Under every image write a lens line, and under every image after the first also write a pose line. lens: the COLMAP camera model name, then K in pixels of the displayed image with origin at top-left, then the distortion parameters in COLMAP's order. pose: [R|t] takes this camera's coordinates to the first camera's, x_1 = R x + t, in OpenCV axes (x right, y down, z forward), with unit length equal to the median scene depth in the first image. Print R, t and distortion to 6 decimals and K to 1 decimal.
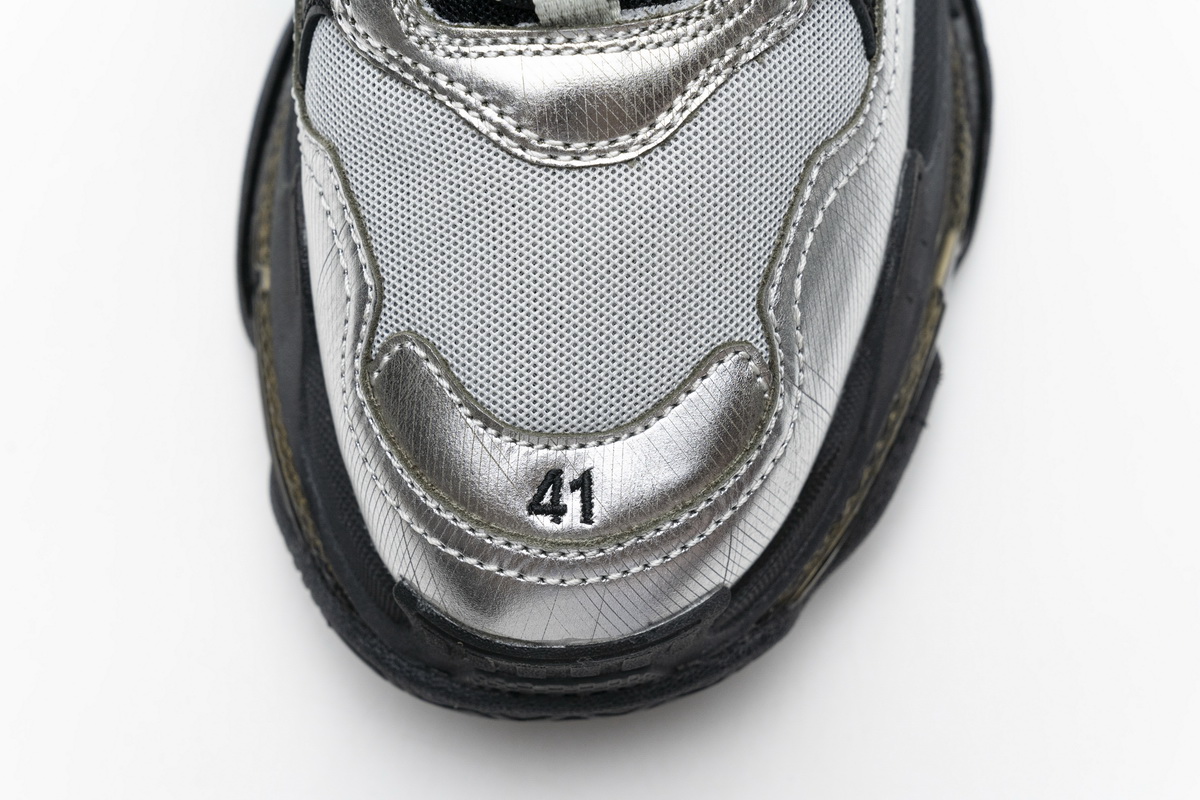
lens RADIAL K [[2314.4, 0, 600.0], [0, 2314.4, 397.3], [0, 0, 1]] dist [0.001707, 0.000000]
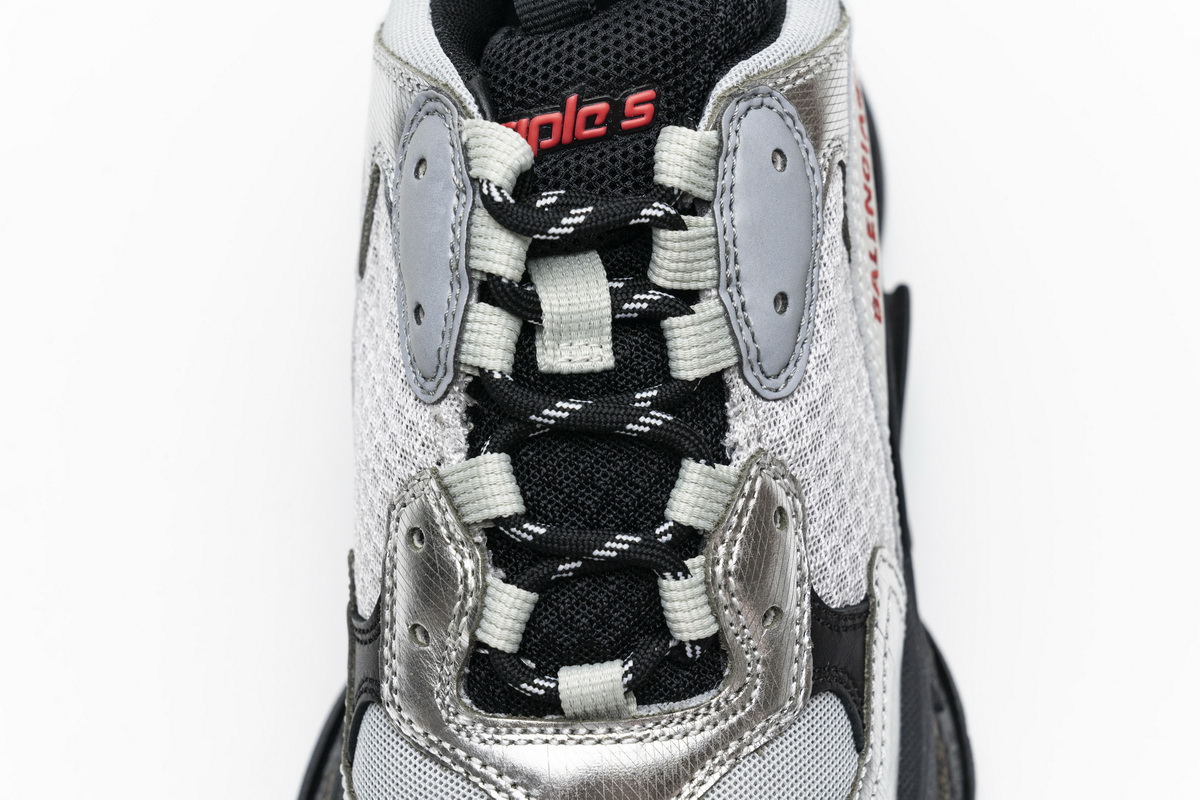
lens RADIAL K [[2314.4, 0, 602.0], [0, 2314.4, 404.5], [0, 0, 1]] dist [0.001707, 0.000000]
pose [[0.999672, 0.023484, -0.010264, 0.000097], [-0.025375, 0.963233, -0.267467, -0.006061], [0.003605, 0.267639, 0.963512, -0.126890]]
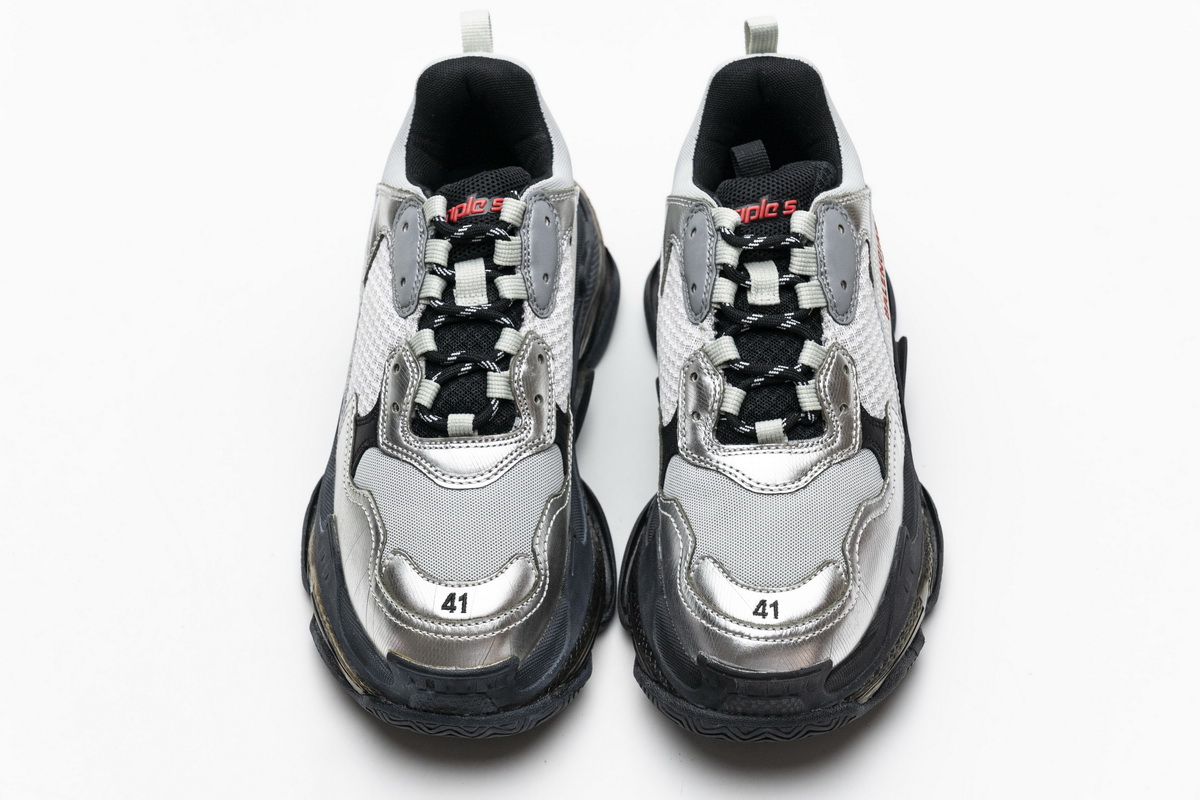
lens RADIAL K [[2314.4, 0, 604.4], [0, 2314.4, 391.1], [0, 0, 1]] dist [0.001707, 0.000000]
pose [[0.998993, 0.010583, -0.043595, -0.085815], [-0.031306, 0.860501, -0.508486, 1.137393], [0.032132, 0.509339, 0.859966, -1.327760]]
